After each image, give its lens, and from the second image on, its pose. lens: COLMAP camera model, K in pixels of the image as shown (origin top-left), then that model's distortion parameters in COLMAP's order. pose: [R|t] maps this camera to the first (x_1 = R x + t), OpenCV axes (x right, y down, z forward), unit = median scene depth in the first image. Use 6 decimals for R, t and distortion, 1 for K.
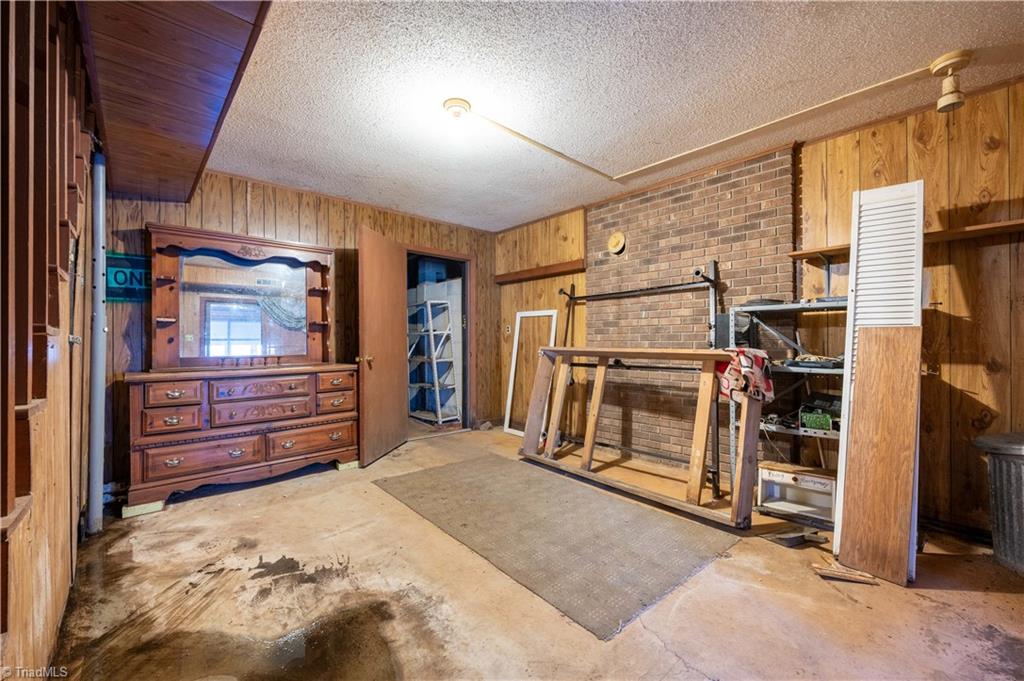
lens RADIAL K [[405.4, 0, 514.6], [0, 405.4, 340.7], [0, 0, 1]] dist [0.000394, -0.000030]
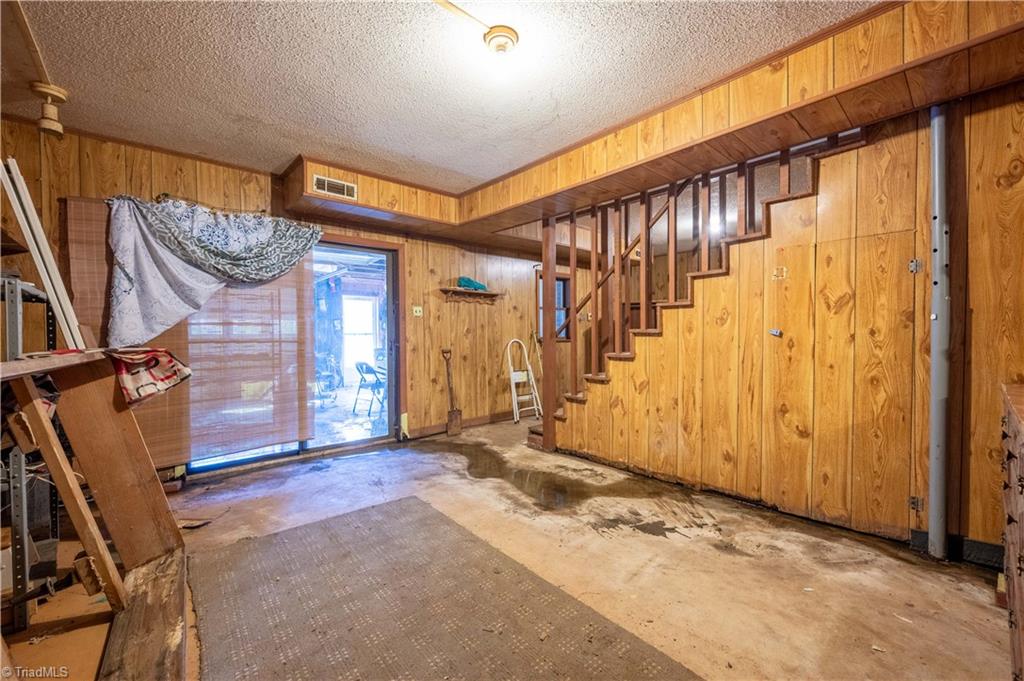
lens RADIAL K [[405.4, 0, 512.1], [0, 405.4, 342.3], [0, 0, 1]] dist [0.000394, -0.000030]
pose [[-0.999761, 0.008985, 0.019905, -0.214154], [0.009261, 0.999862, 0.013789, 0.012998], [-0.019779, 0.013970, -0.999707, 2.220347]]
